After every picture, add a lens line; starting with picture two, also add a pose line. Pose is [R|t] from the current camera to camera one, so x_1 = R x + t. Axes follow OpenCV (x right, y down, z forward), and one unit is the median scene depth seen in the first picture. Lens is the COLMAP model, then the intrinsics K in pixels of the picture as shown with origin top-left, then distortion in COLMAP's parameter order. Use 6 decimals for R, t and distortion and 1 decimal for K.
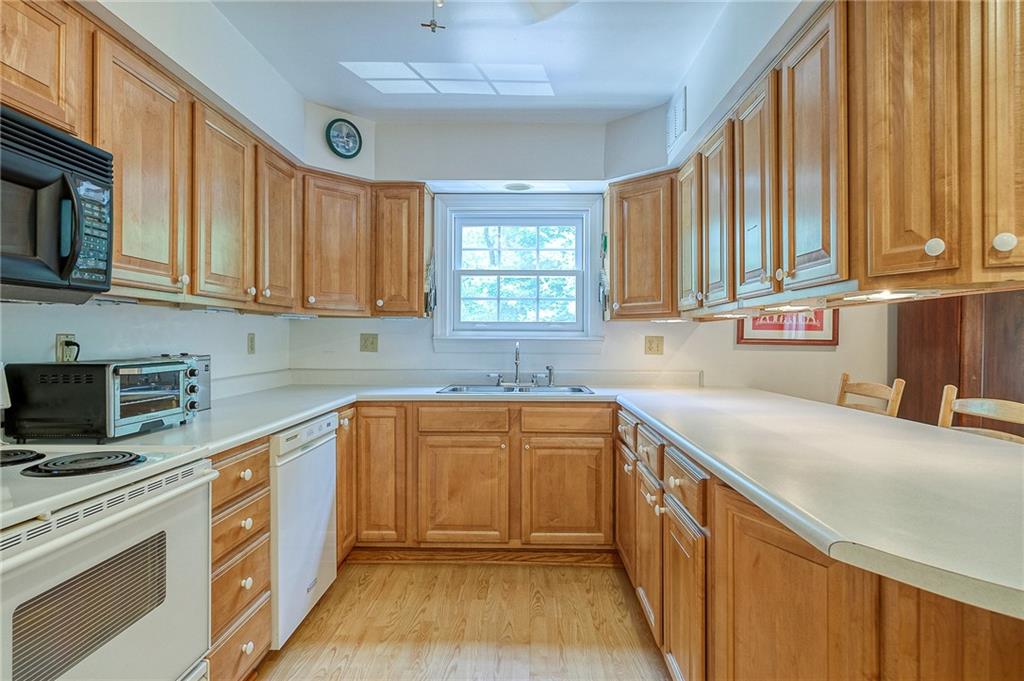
lens RADIAL K [[553.0, 0, 513.8], [0, 553.0, 336.8], [0, 0, 1]] dist [0.023666, 0.000782]
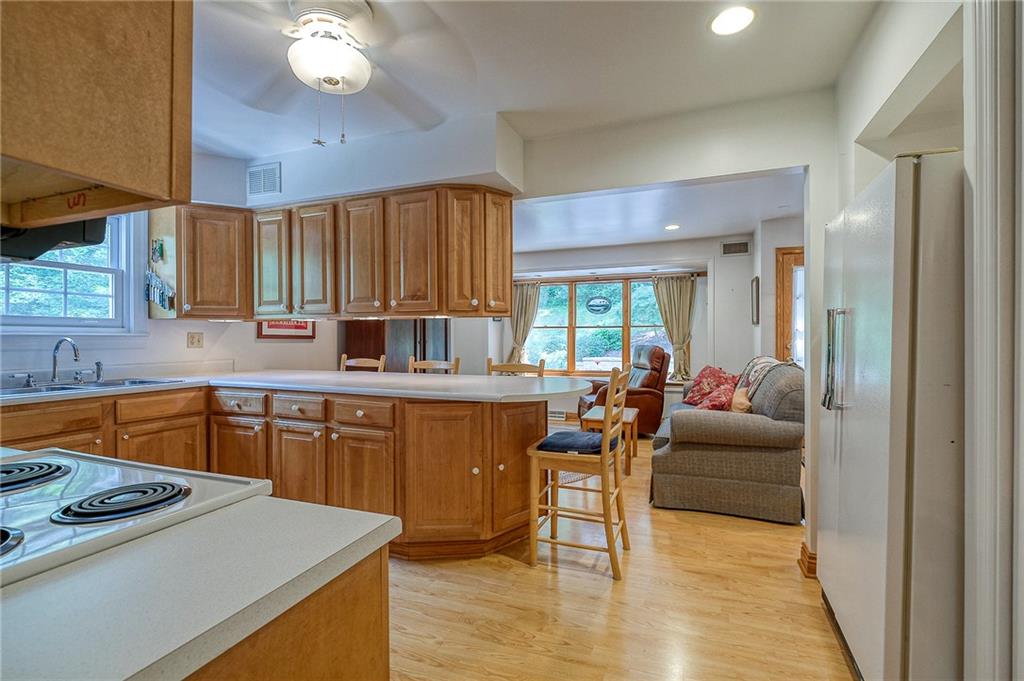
lens RADIAL K [[447.1, 0, 517.7], [0, 447.1, 340.7], [0, 0, 1]] dist [-0.005203, -0.000991]
pose [[0.368958, -0.012868, 0.929357, -0.455743], [-0.004178, 0.999871, 0.015503, -0.001650], [-0.929437, -0.009603, 0.368856, -0.009902]]
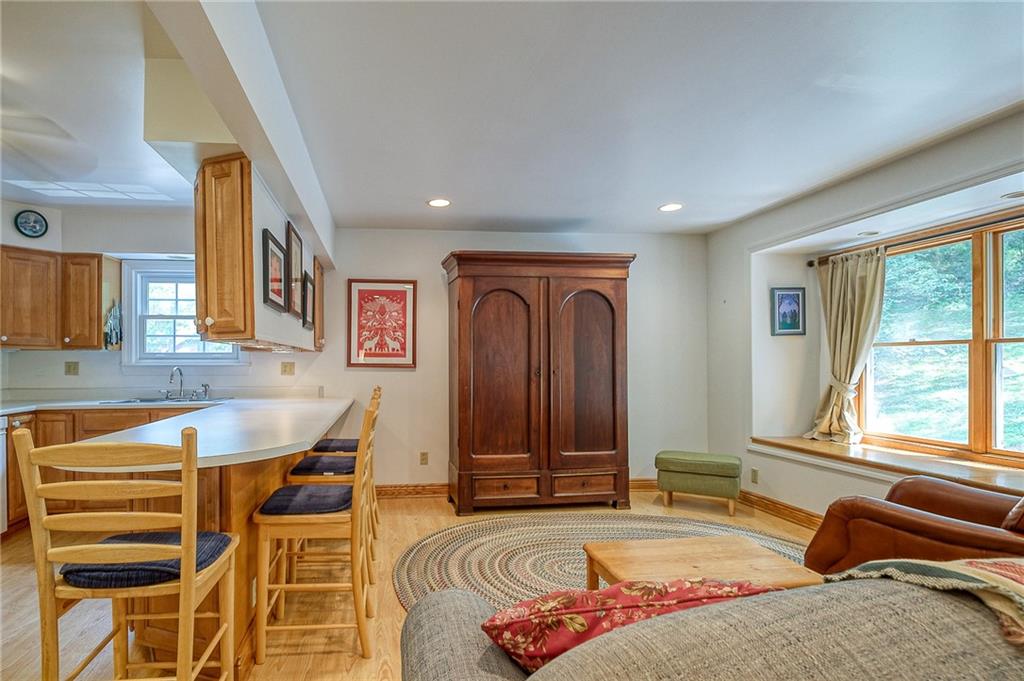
lens RADIAL K [[497.2, 0, 434.0], [0, 497.2, 363.2], [0, 0, 1]] dist [-0.007576, -0.002782]
pose [[0.994902, -0.007050, 0.100596, 0.582009], [0.006505, 0.999962, 0.005747, -0.004087], [-0.100633, -0.005064, 0.994911, -0.349521]]
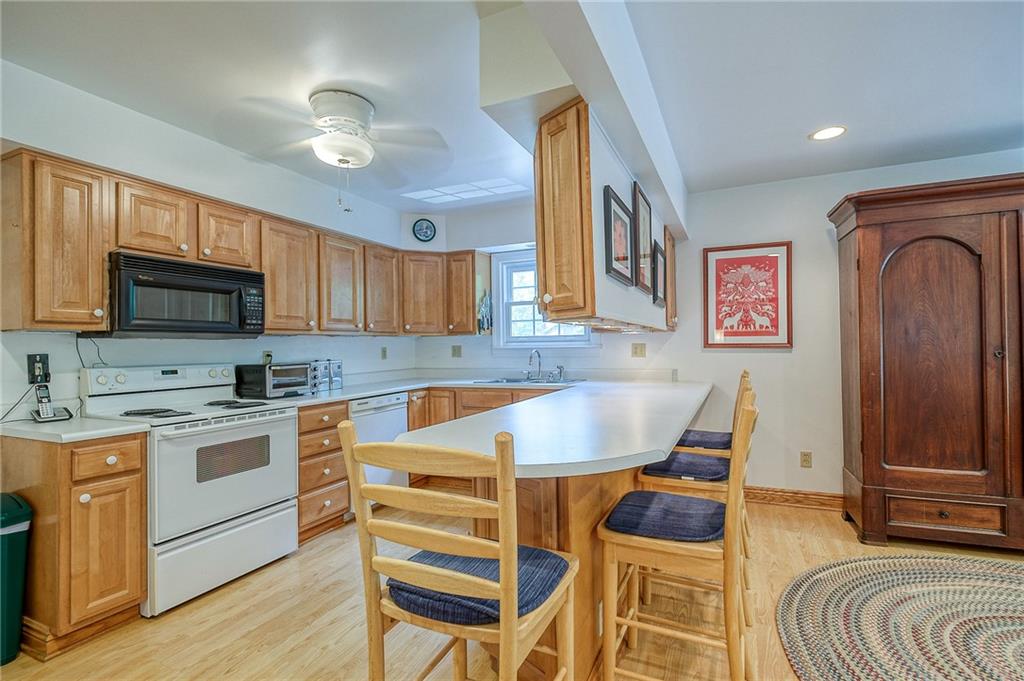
lens RADIAL K [[475.9, 0, 537.2], [0, 475.9, 338.0], [0, 0, 1]] dist [0.009323, -0.003117]
pose [[0.920764, -0.026391, -0.389227, 0.558055], [0.022542, 0.999641, -0.014453, -0.003613], [0.389469, 0.004533, 0.921029, -0.189200]]
